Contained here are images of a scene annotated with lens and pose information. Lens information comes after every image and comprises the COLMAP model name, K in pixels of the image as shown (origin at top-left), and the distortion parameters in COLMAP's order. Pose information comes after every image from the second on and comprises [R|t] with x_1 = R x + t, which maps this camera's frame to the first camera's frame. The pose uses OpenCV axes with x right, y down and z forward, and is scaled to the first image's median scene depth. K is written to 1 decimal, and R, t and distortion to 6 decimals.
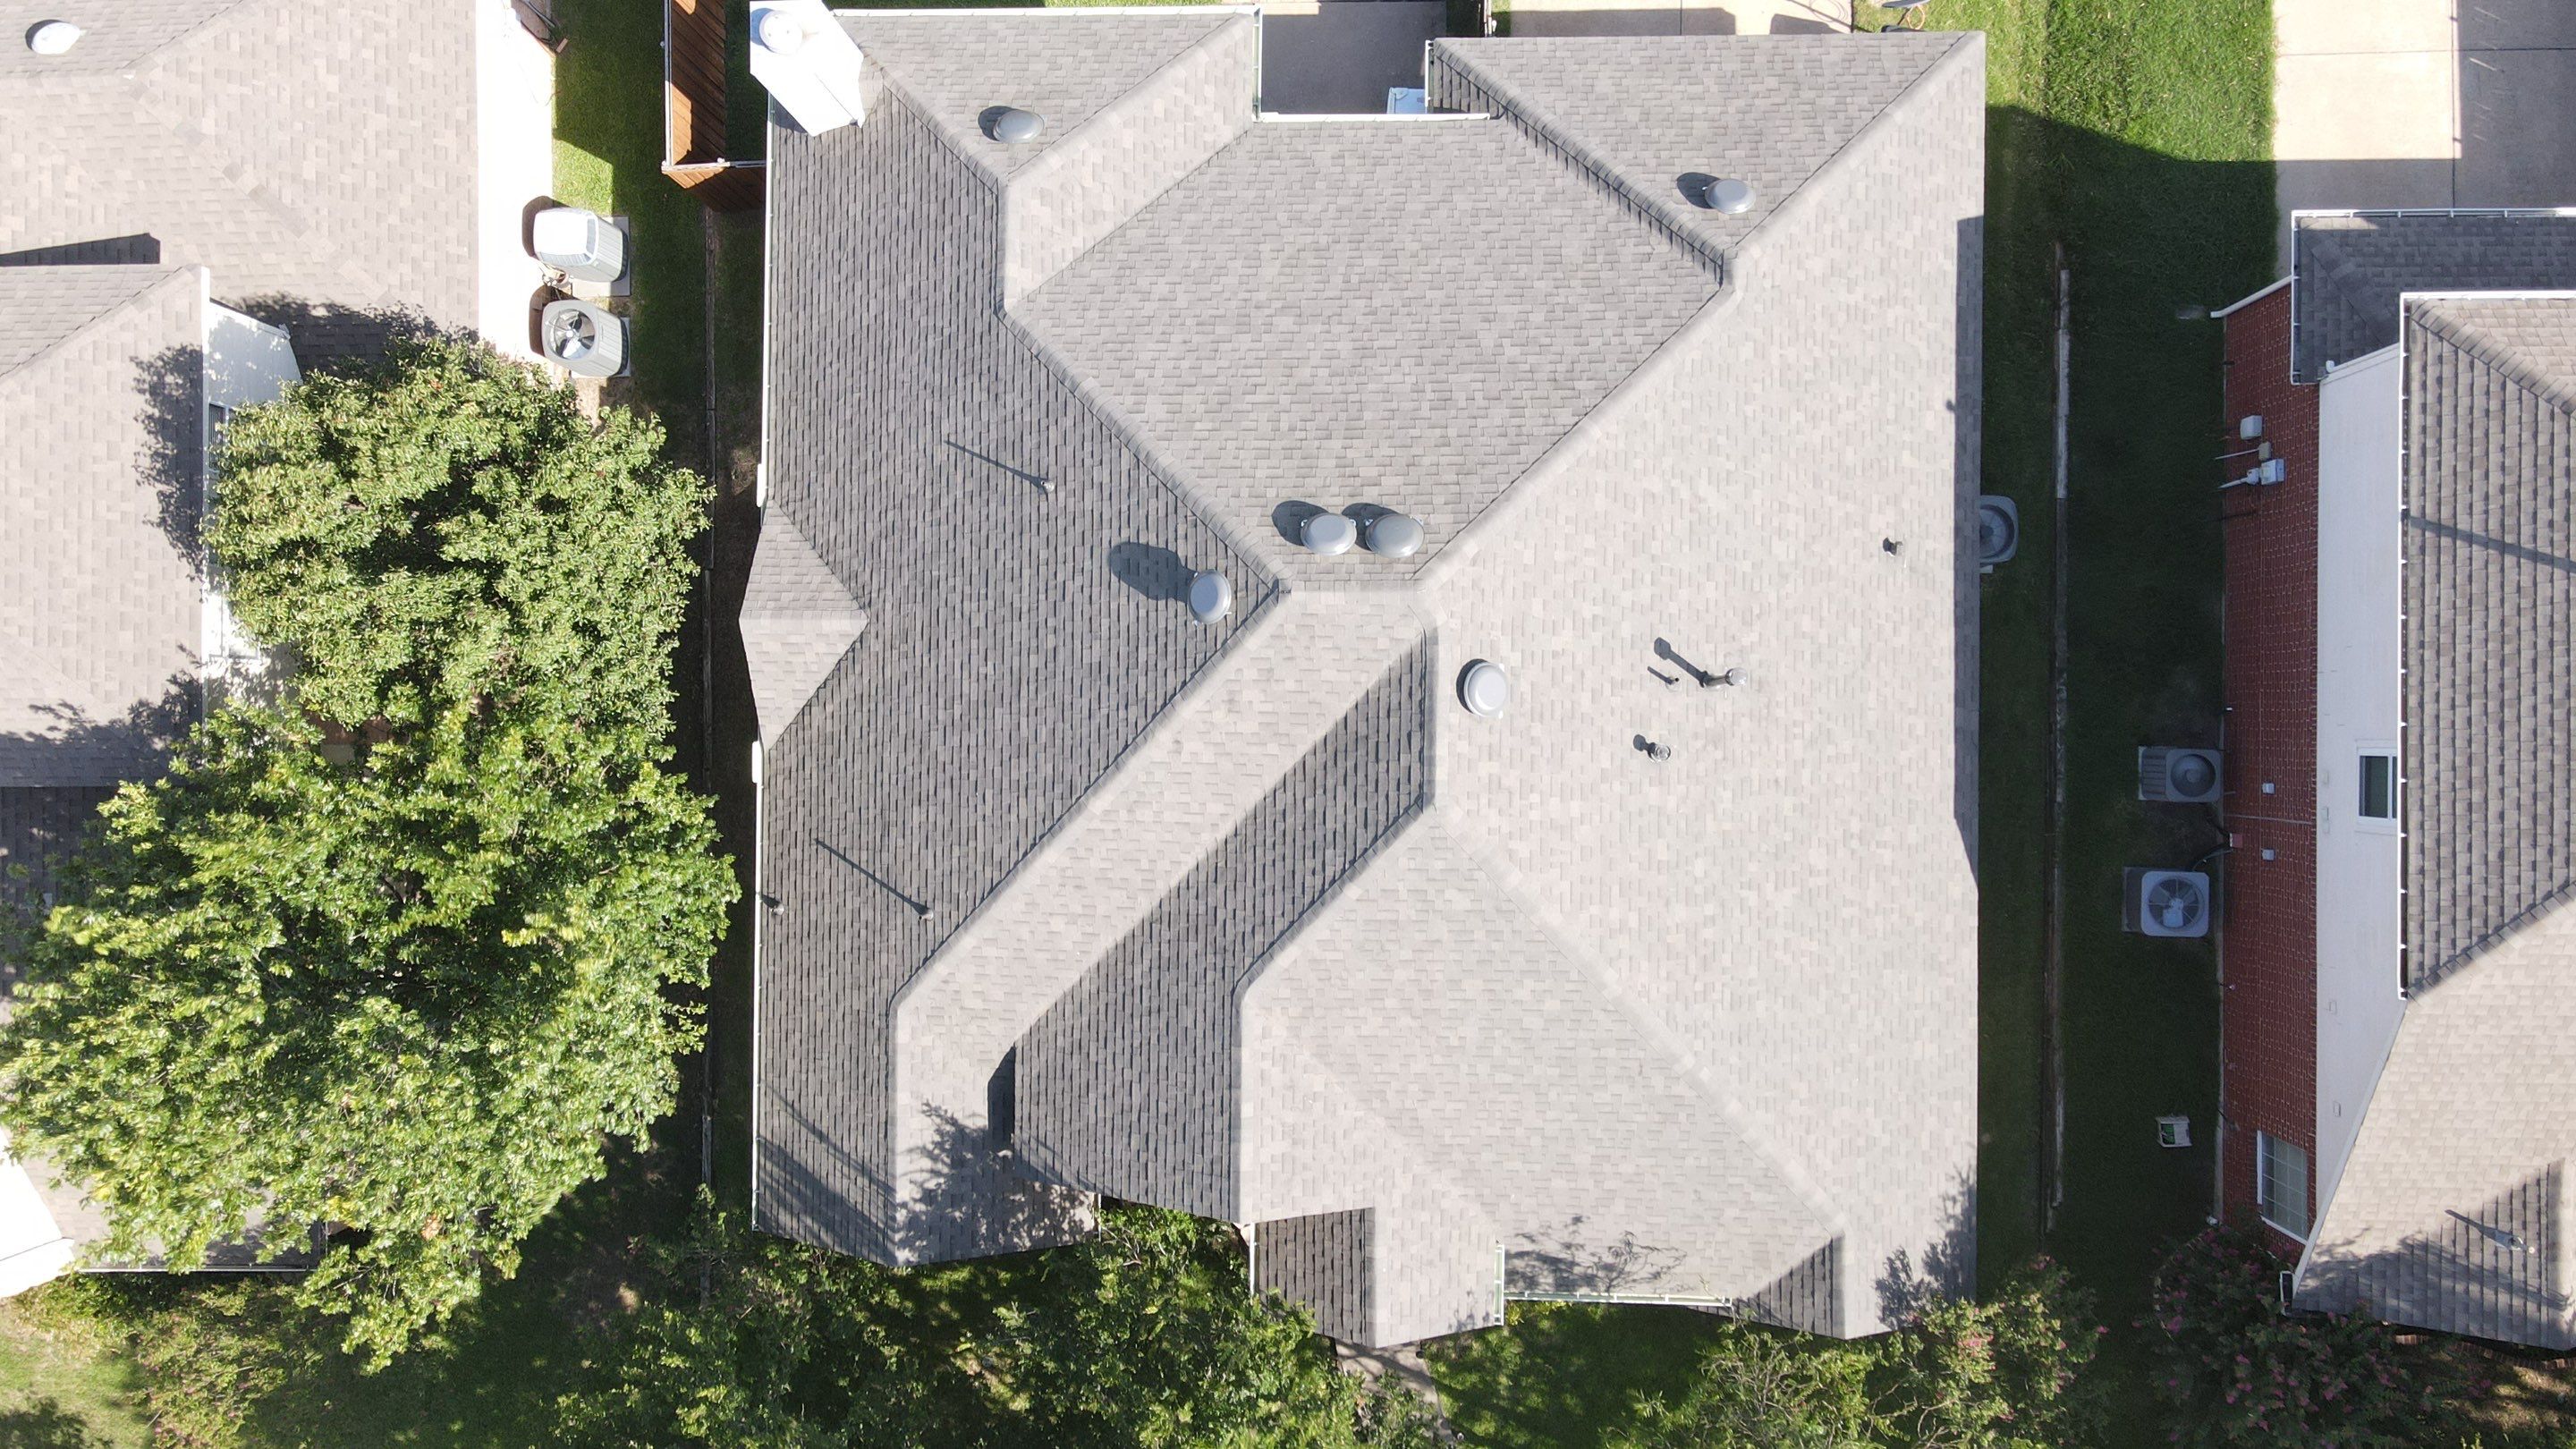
lens RADIAL K [[1873.3, 0, 1285.6], [0, 1873.3, 727.6], [0, 0, 1]] dist [0.029752, -0.004630]
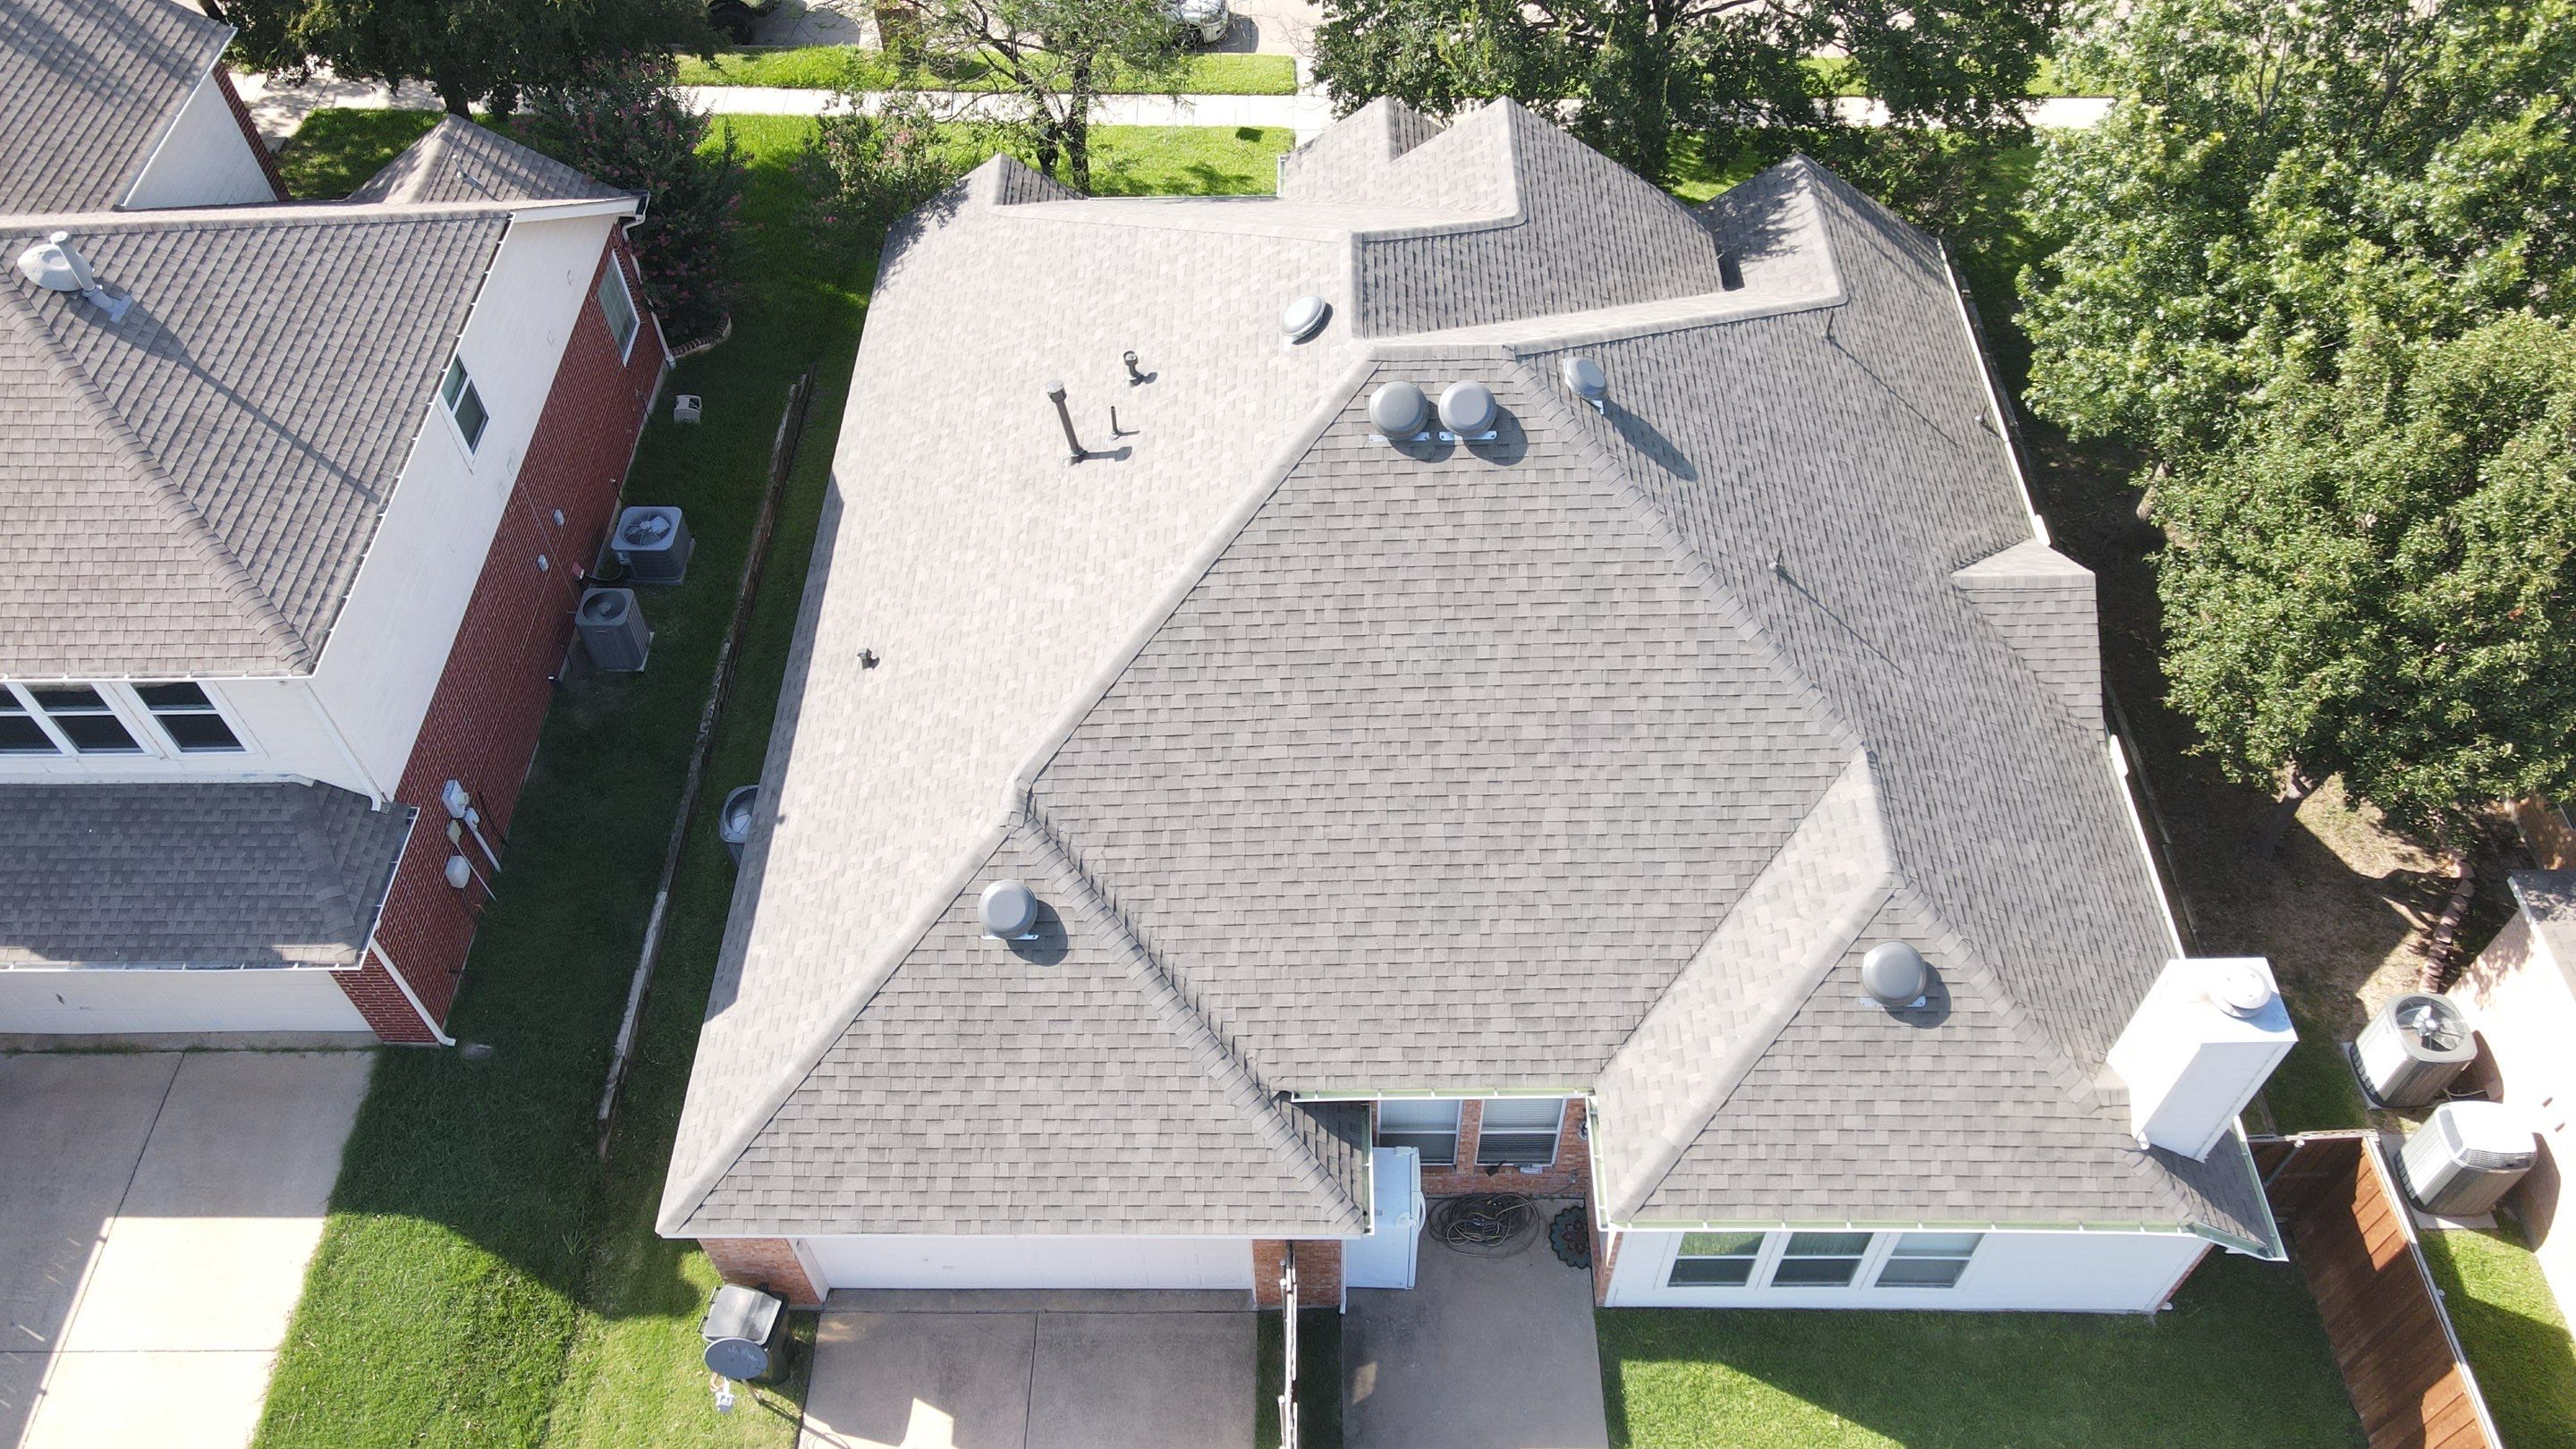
lens RADIAL K [[1873.3, 0, 1281.2], [0, 1873.3, 721.2], [0, 0, 1]] dist [0.029752, -0.004630]
pose [[-0.996568, 0.053824, 0.062889, 0.056535], [-0.001162, -0.768762, 0.639534, -0.722854], [0.082769, 0.637266, 0.766186, 0.305212]]
